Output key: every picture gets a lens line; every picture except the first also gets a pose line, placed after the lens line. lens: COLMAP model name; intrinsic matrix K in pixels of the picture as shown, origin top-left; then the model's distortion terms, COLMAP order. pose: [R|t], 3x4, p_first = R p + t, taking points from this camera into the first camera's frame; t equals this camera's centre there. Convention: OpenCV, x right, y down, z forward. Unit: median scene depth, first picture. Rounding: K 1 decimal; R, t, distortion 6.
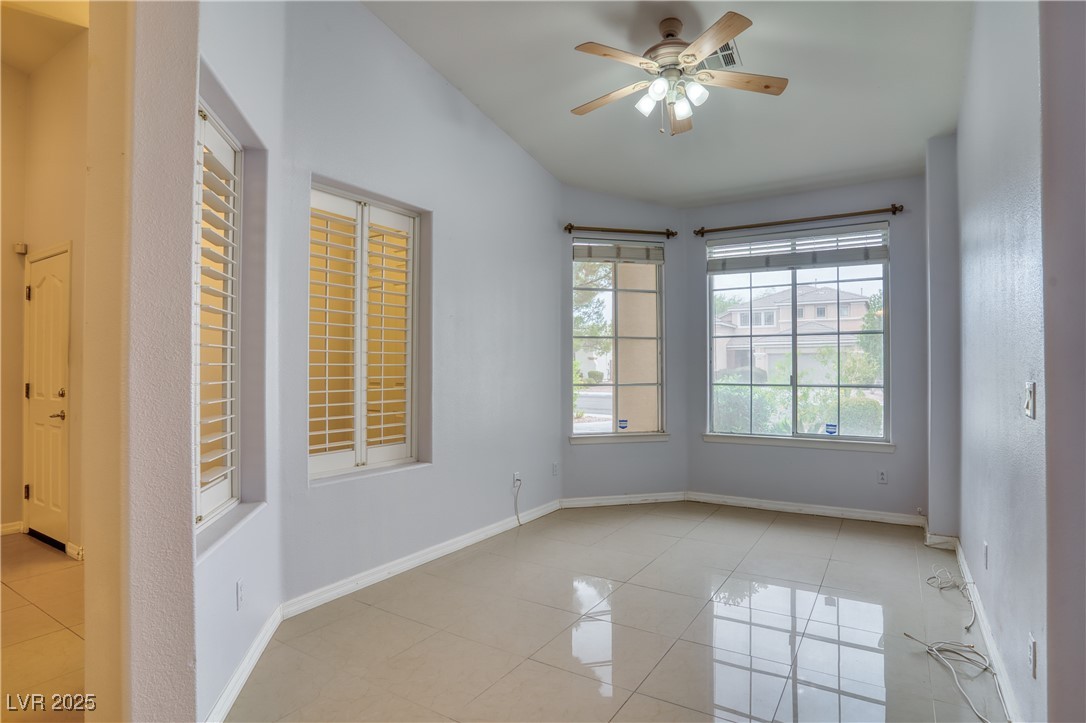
lens RADIAL K [[548.5, 0, 543.0], [0, 548.5, 361.5], [0, 0, 1]] dist [-0.078422, 0.032623]
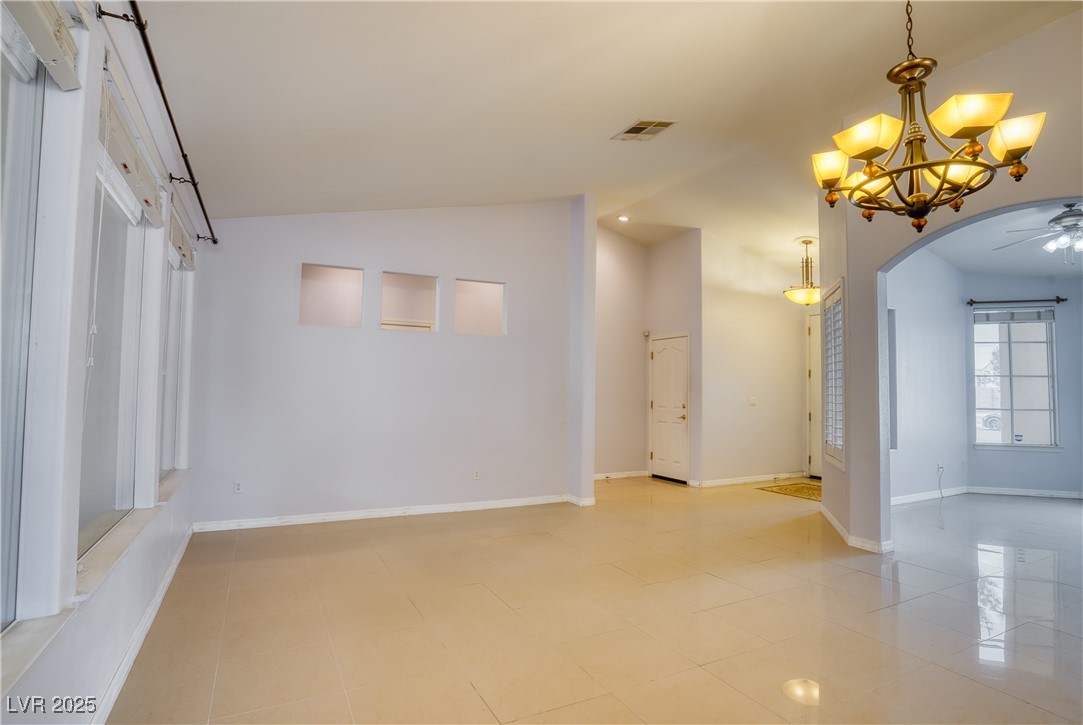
lens RADIAL K [[547.3, 0, 541.5], [0, 547.3, 362.5], [0, 0, 1]] dist [-0.096179, 0.044381]
pose [[0.867625, -0.010104, -0.497116, -0.253258], [-0.009835, 0.999249, -0.037475, -0.016858], [0.497122, 0.037404, 0.866874, -0.780490]]
